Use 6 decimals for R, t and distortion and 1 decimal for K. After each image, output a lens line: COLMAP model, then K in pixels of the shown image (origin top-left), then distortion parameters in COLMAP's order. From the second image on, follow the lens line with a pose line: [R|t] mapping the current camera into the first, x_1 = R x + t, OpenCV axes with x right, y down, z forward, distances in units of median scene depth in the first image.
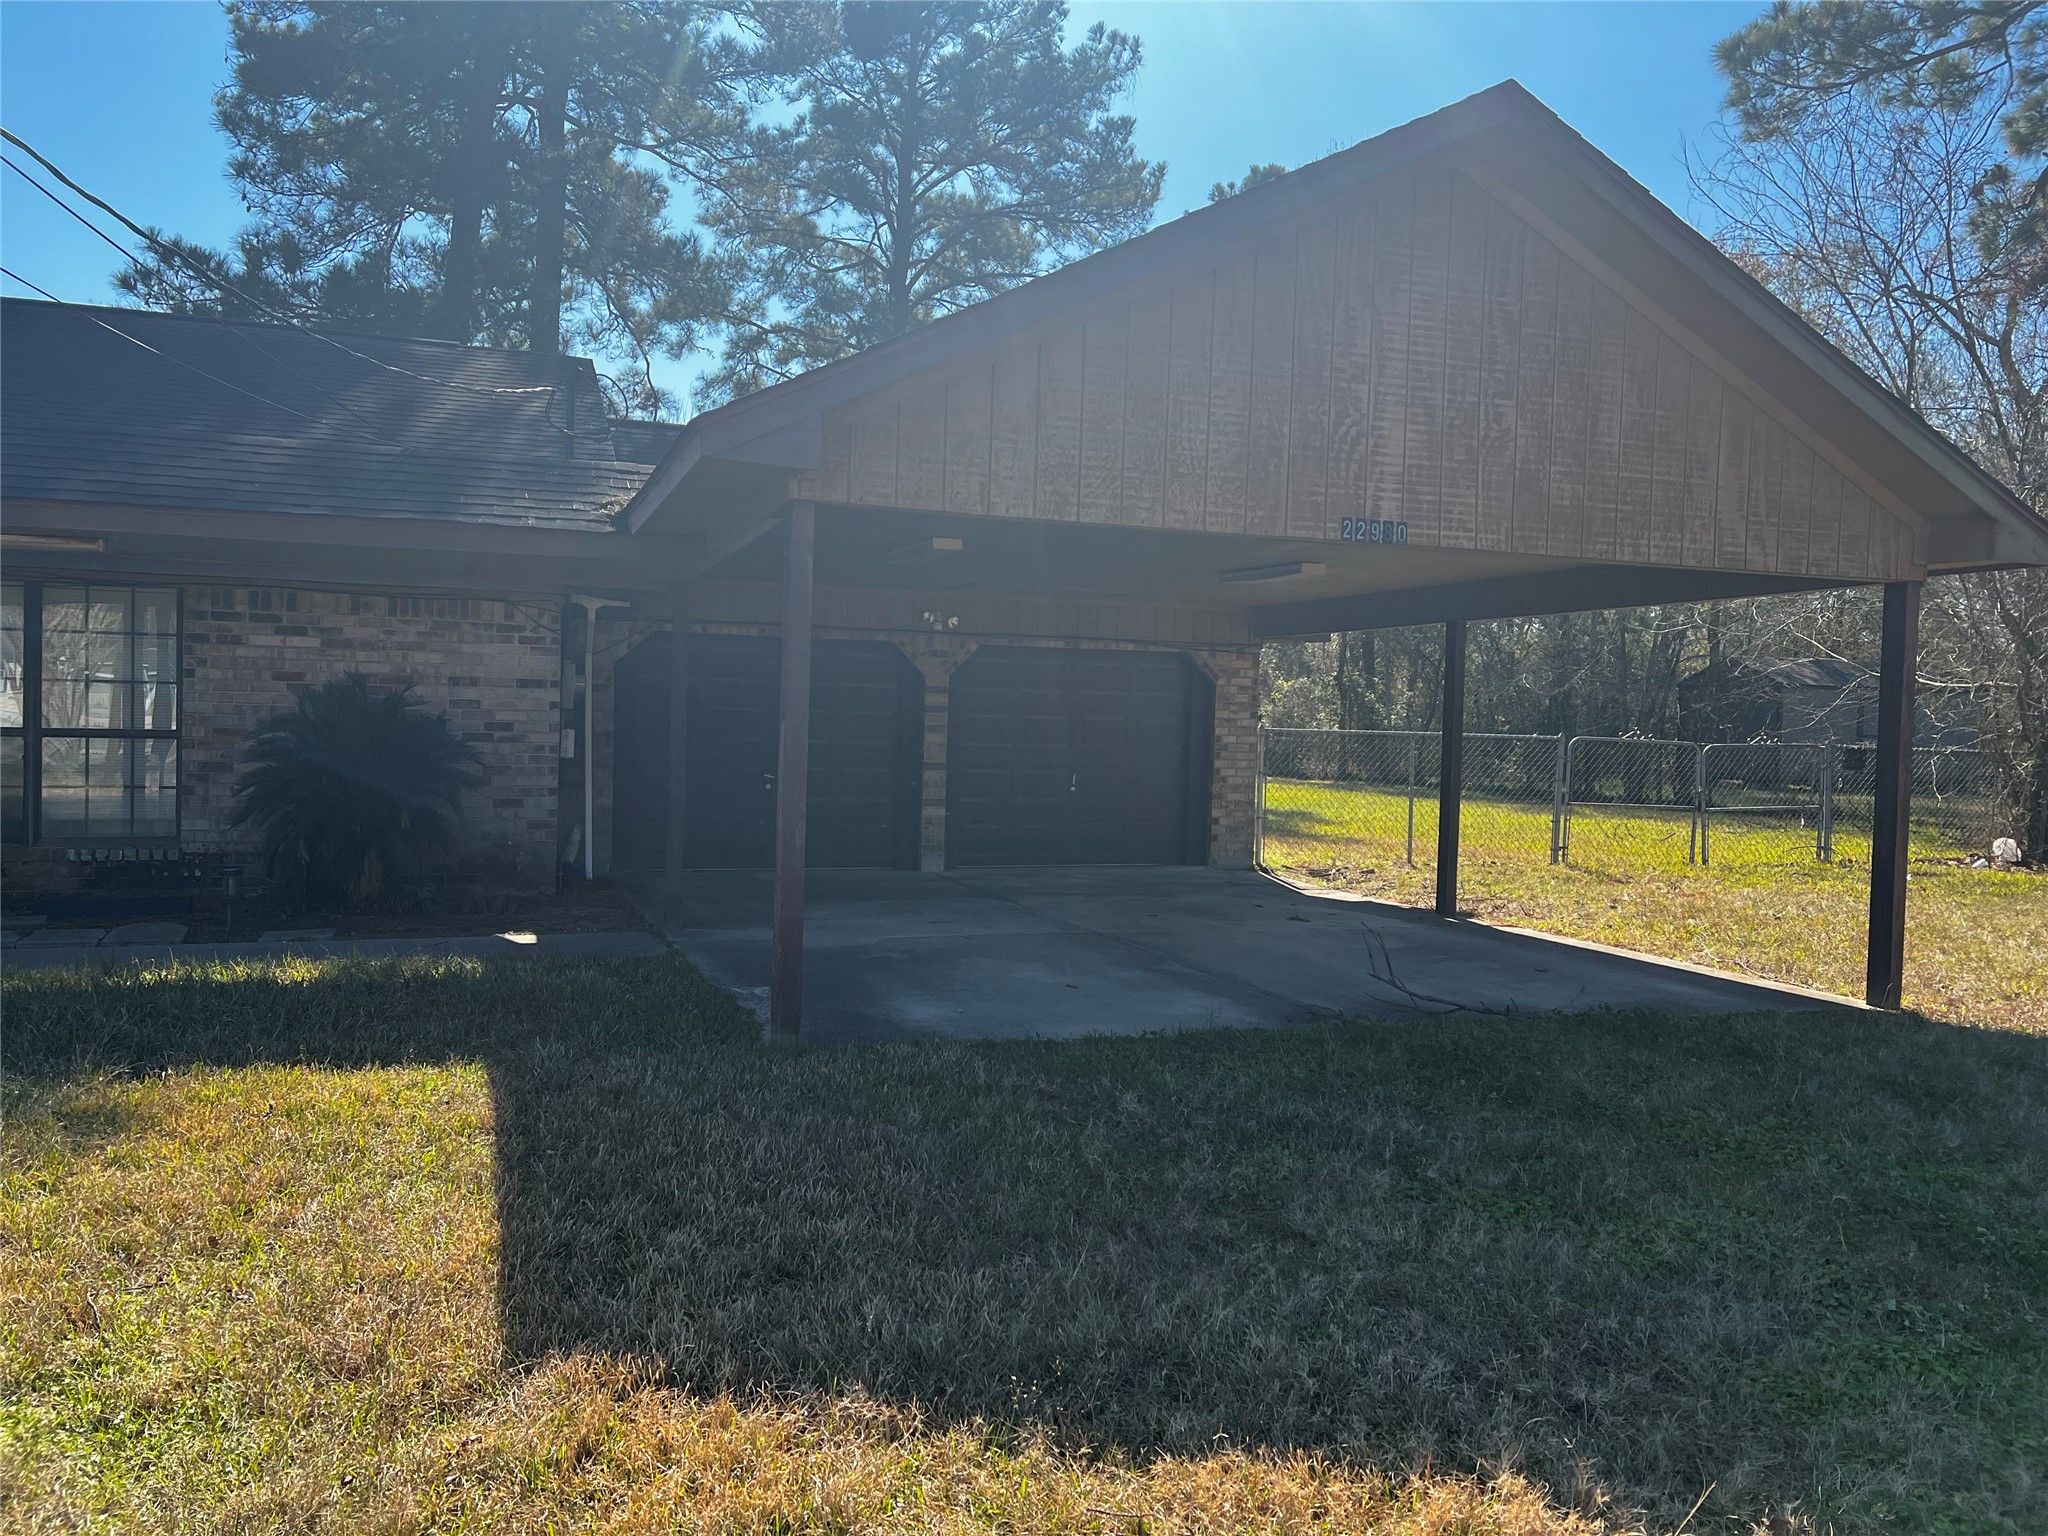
lens RADIAL K [[1562.7, 0, 1025.6], [0, 1562.7, 773.7], [0, 0, 1]] dist [0.049468, -0.035149]
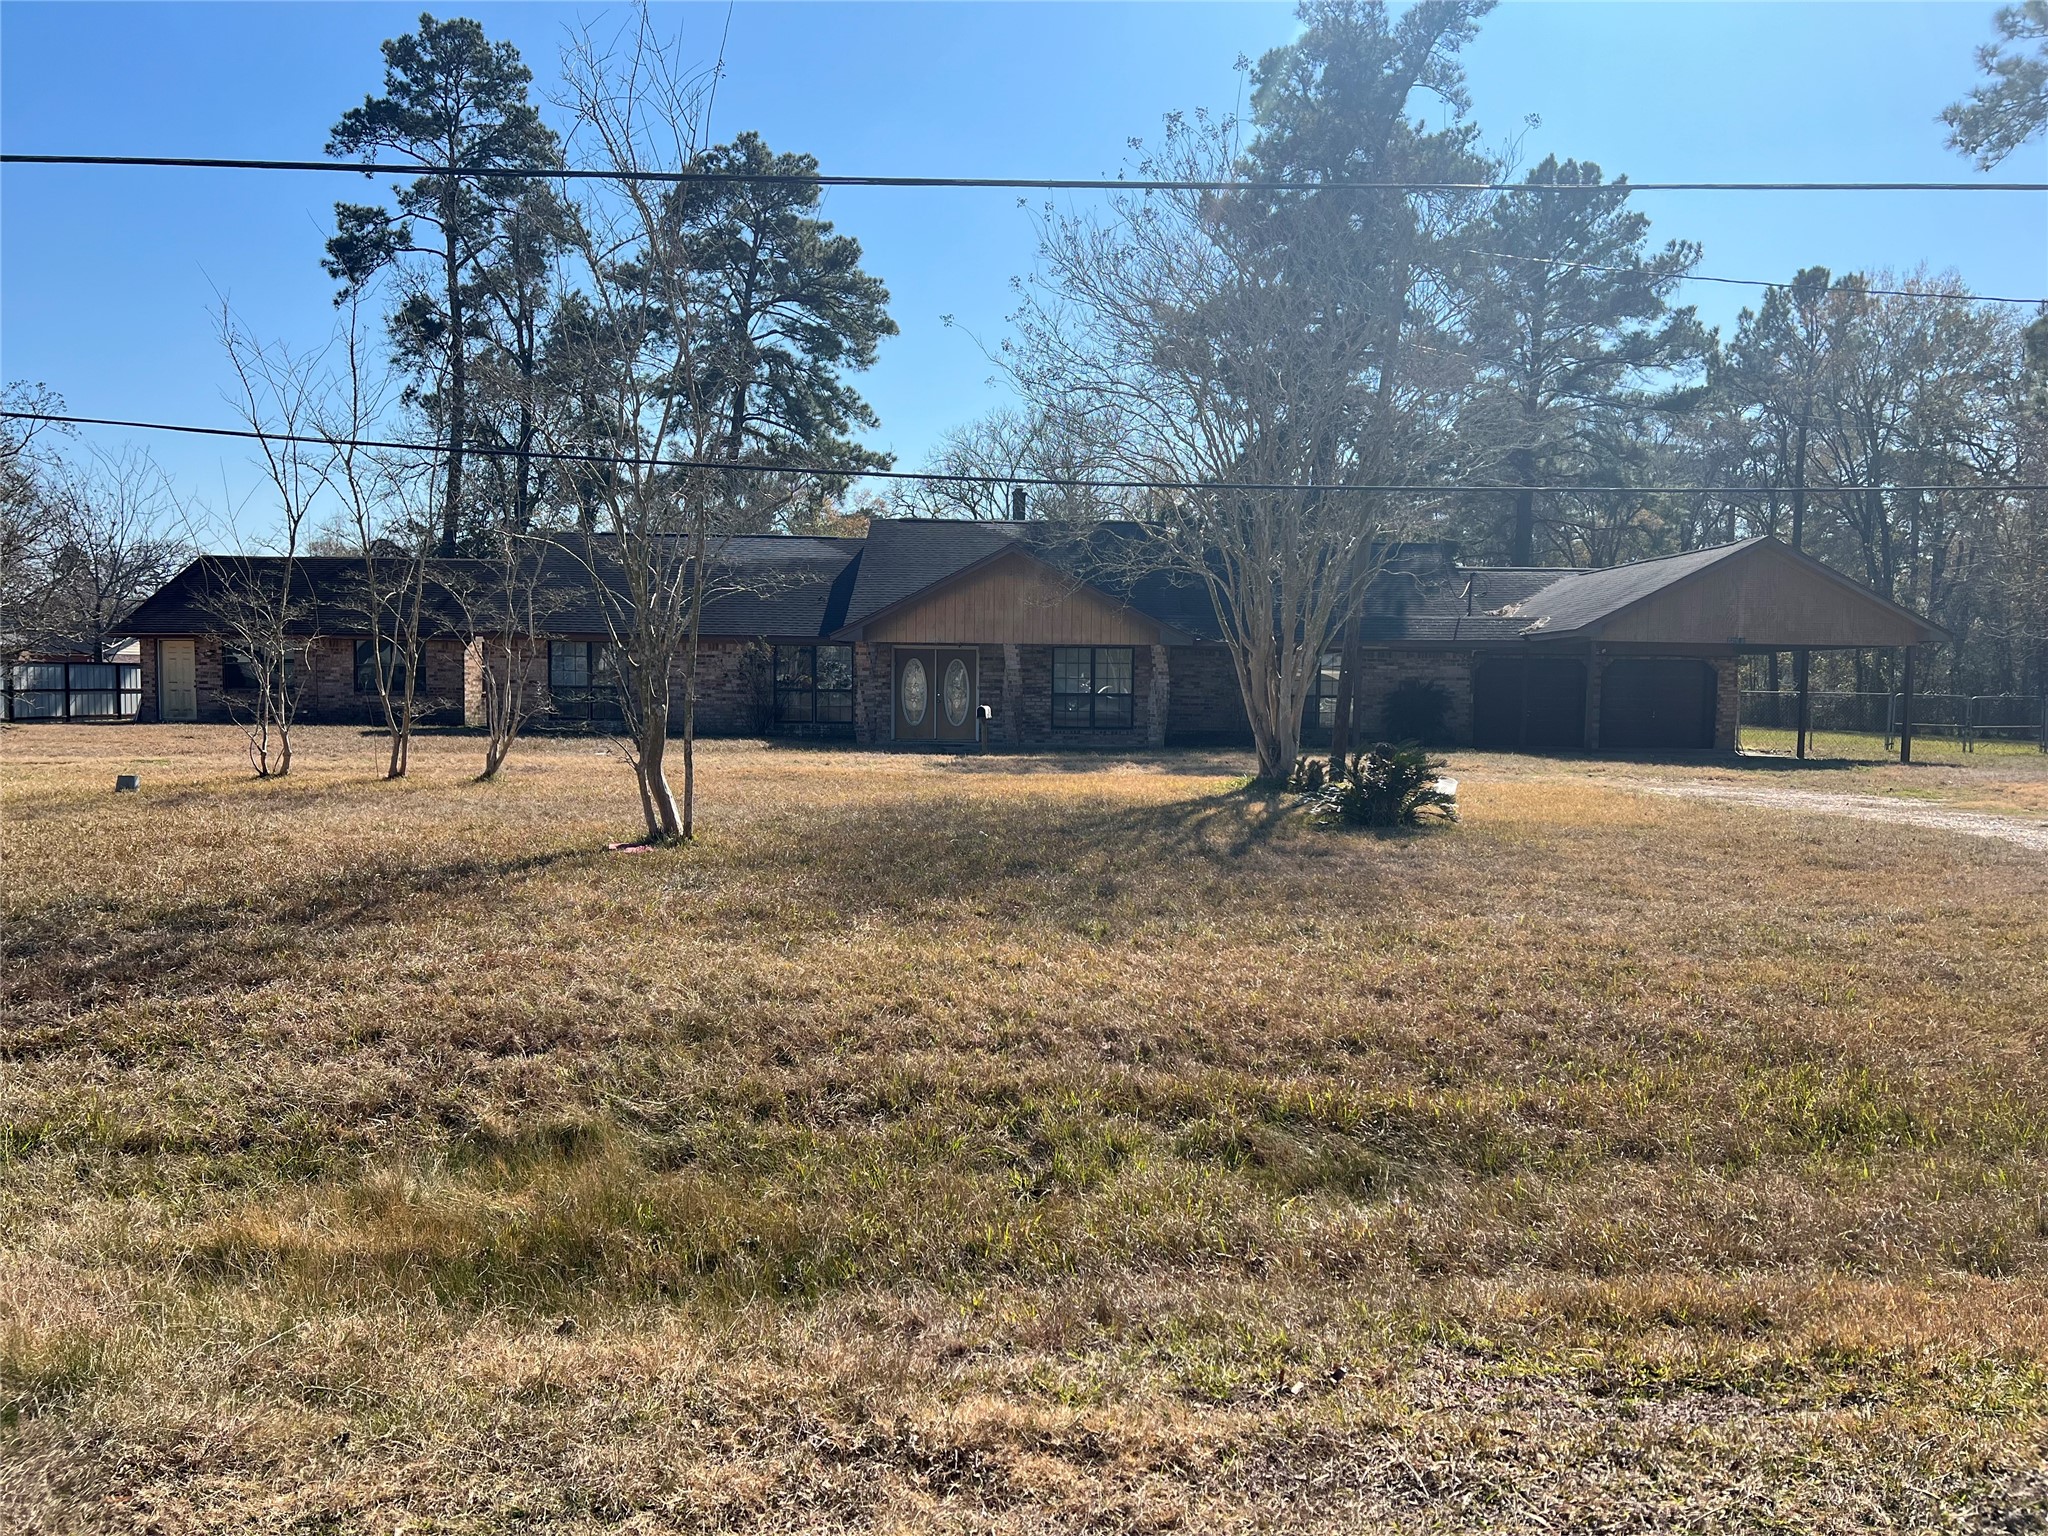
lens RADIAL K [[1562.7, 0, 1030.3], [0, 1562.7, 774.0], [0, 0, 1]] dist [0.049468, -0.035149]
pose [[0.935472, 0.019229, -0.352878, 0.012286], [0.003408, 0.997981, 0.063416, -0.035746], [0.353385, -0.060527, 0.933518, -0.760572]]
